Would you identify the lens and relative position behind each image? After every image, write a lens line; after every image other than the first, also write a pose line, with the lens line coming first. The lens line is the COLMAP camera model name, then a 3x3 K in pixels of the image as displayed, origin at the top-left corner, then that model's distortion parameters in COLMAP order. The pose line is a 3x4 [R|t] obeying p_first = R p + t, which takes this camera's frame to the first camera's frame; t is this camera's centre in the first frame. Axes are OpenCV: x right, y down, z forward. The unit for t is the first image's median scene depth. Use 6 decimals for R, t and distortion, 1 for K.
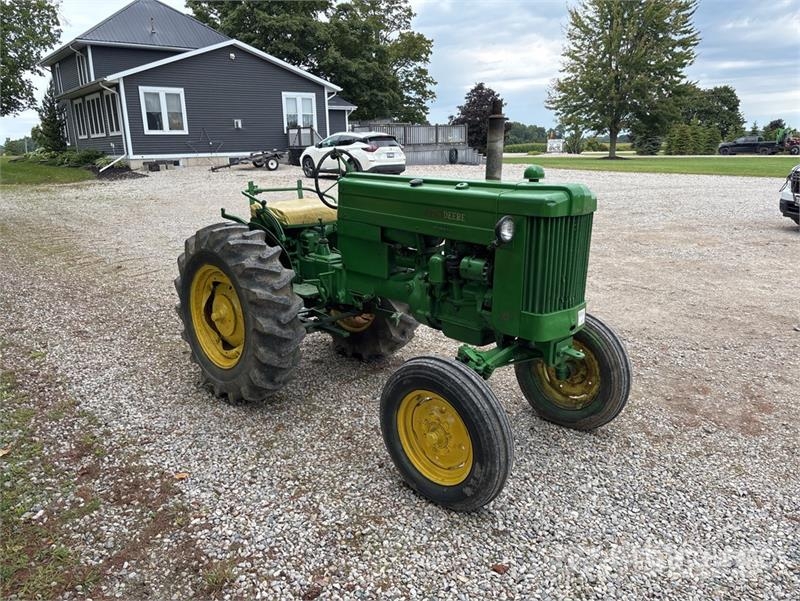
lens RADIAL K [[602.0, 0, 399.2], [0, 602.0, 304.8], [0, 0, 1]] dist [0.054007, -0.070968]
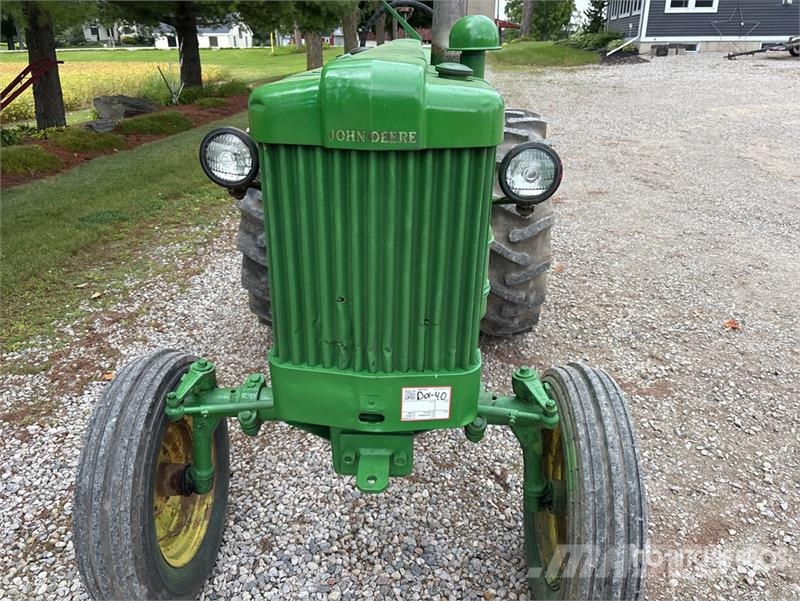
lens RADIAL K [[602.0, 0, 399.2], [0, 602.0, 304.8], [0, 0, 1]] dist [0.054007, -0.070968]
pose [[0.661591, 0.315530, -0.680249, 0.504842], [-0.196999, 0.948432, 0.248329, -0.134261], [0.723525, -0.030284, 0.689633, 0.642709]]
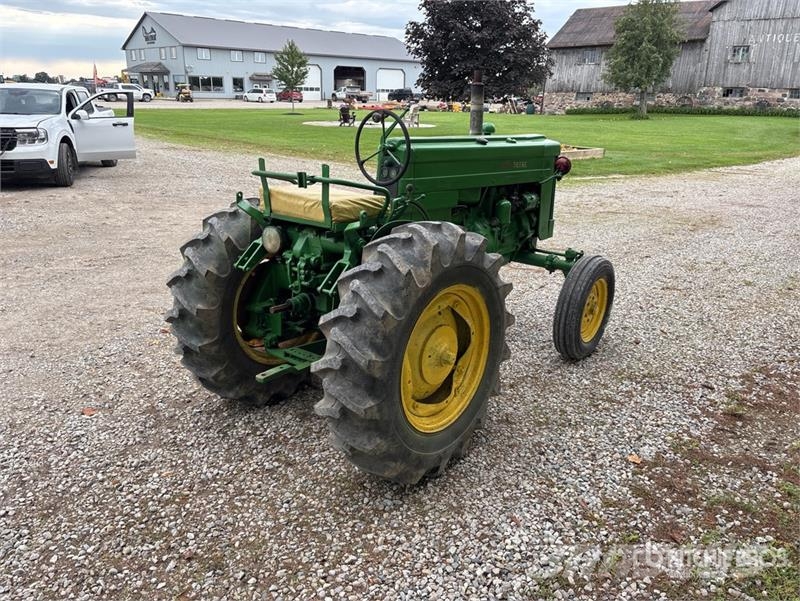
lens RADIAL K [[602.0, 0, 399.2], [0, 602.0, 304.8], [0, 0, 1]] dist [0.054007, -0.070968]
pose [[-0.076121, -0.318246, 0.944947, -1.100828], [0.241201, 0.913673, 0.327144, -0.330886], [-0.967485, 0.252824, 0.007212, 1.219830]]
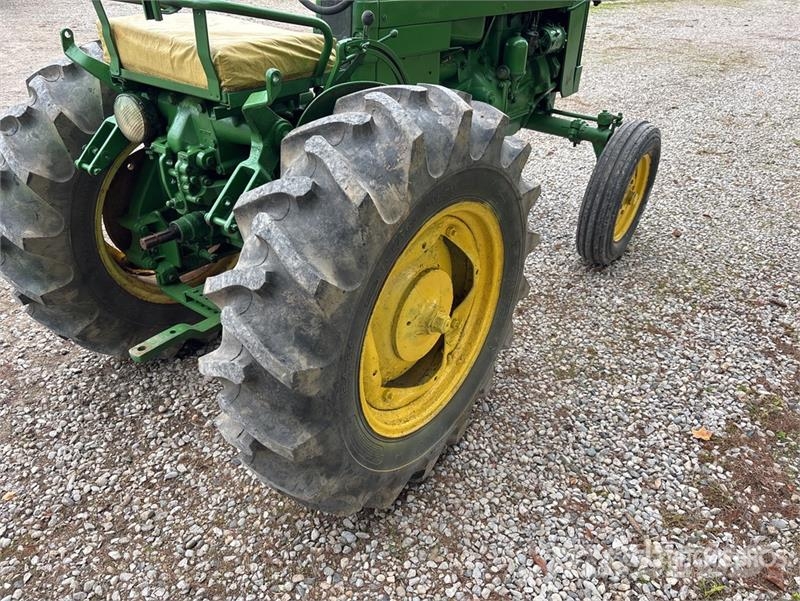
lens RADIAL K [[594.2, 0, 403.1], [0, 594.2, 304.5], [0, 0, 1]] dist [0.039775, -0.045382]
pose [[-0.119414, -0.545452, 0.829592, -0.753713], [0.240235, 0.794868, 0.557201, -0.275230], [-0.963342, 0.265834, 0.036118, 1.186407]]
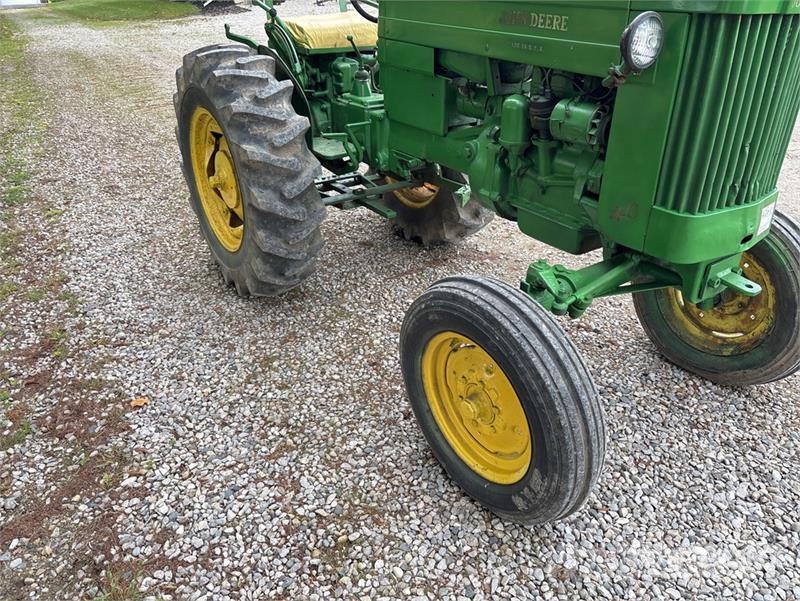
lens RADIAL K [[602.0, 0, 399.2], [0, 602.0, 304.8], [0, 0, 1]] dist [0.054007, -0.070968]
pose [[0.981312, 0.080167, -0.174930, 0.069435], [-0.037173, 0.970938, 0.236428, -0.020266], [0.188799, -0.225506, 0.955773, 0.355416]]
